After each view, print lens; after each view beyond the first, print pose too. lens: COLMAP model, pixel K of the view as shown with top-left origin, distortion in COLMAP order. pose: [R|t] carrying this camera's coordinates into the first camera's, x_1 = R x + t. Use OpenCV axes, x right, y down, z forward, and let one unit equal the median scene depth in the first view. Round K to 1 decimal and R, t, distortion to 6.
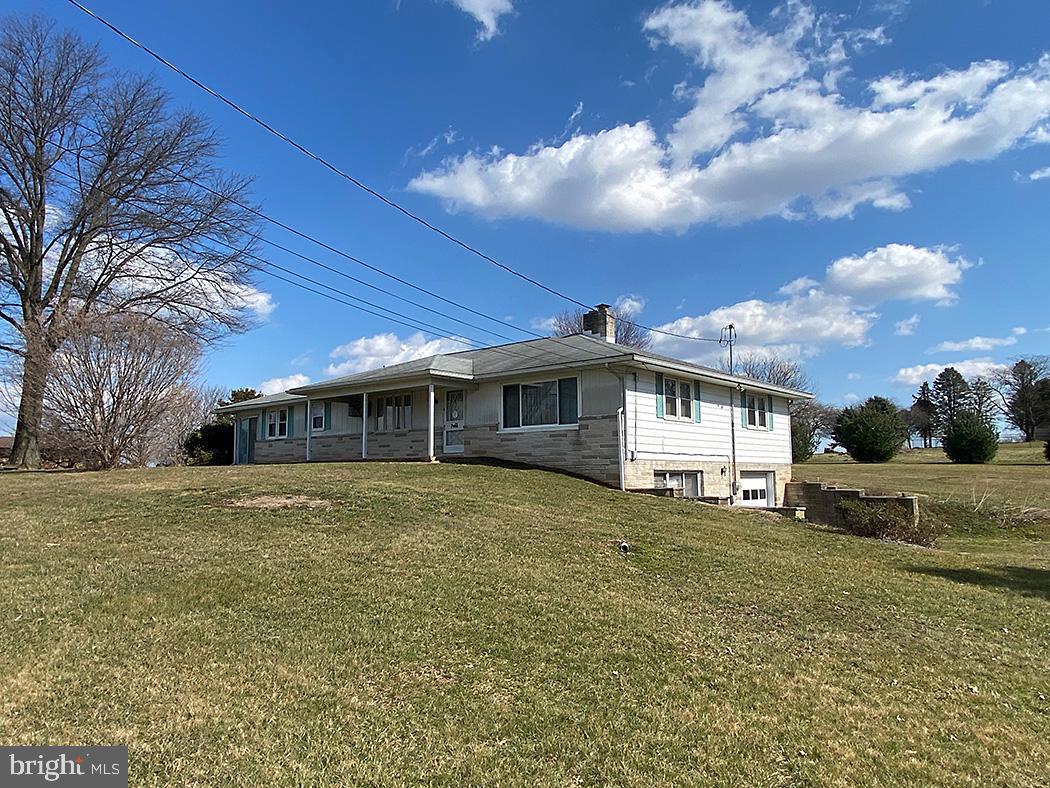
lens RADIAL K [[736.6, 0, 528.2], [0, 736.6, 395.7], [0, 0, 1]] dist [0.065923, 0.000285]
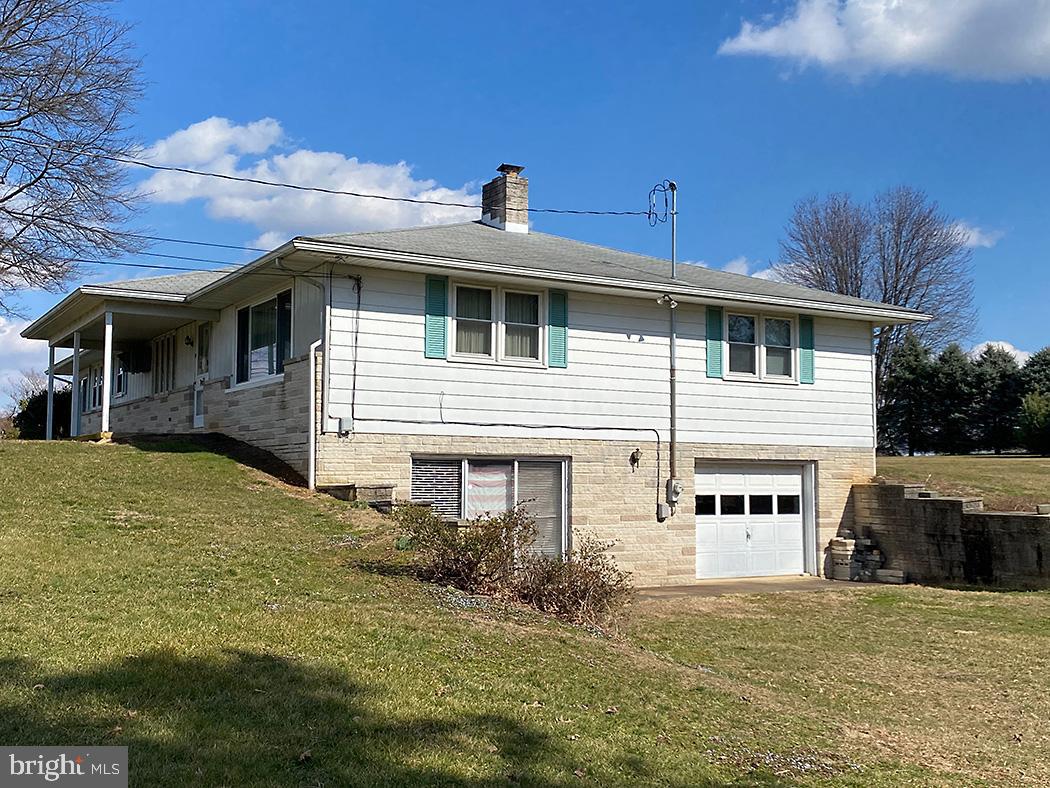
lens RADIAL K [[1086.1, 0, 523.6], [0, 1086.1, 392.0], [0, 0, 1]] dist [-0.056441, 0.000000]
pose [[0.935131, -0.011743, -0.354107, 0.495555], [0.023195, 0.999336, 0.028115, 0.032059], [0.353542, -0.034505, 0.934782, 0.259837]]
